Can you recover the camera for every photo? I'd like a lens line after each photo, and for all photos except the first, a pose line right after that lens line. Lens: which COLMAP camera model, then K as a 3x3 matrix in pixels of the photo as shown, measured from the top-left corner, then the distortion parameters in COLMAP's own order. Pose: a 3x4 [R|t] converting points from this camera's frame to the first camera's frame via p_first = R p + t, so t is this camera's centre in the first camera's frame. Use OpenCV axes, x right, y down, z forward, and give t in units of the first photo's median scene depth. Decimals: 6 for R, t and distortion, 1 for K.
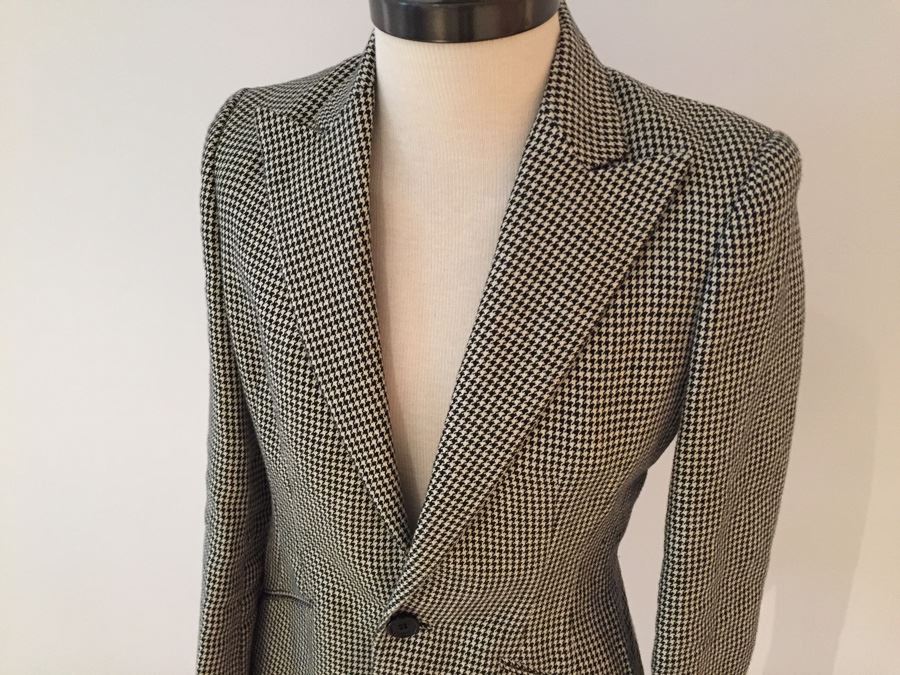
lens RADIAL K [[758.4, 0, 448.3], [0, 758.4, 334.8], [0, 0, 1]] dist [0.068312, -0.061653]
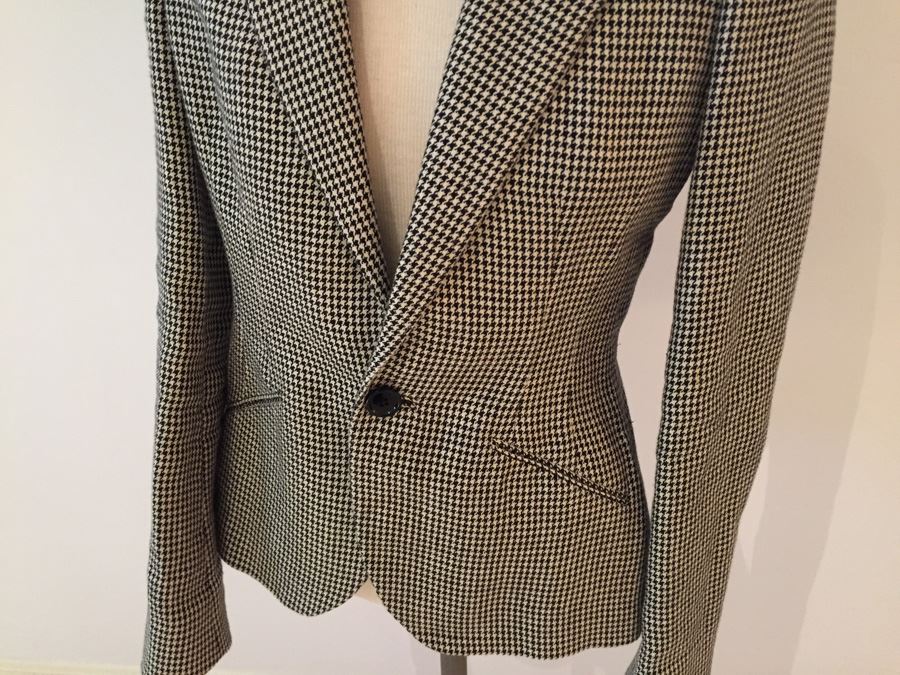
lens RADIAL K [[758.4, 0, 448.7], [0, 758.4, 338.2], [0, 0, 1]] dist [0.068312, -0.061653]
pose [[0.999245, -0.012312, 0.036848, -0.015195], [0.010855, 0.999161, 0.039482, 0.277335], [-0.037303, -0.039052, 0.998541, 0.117582]]
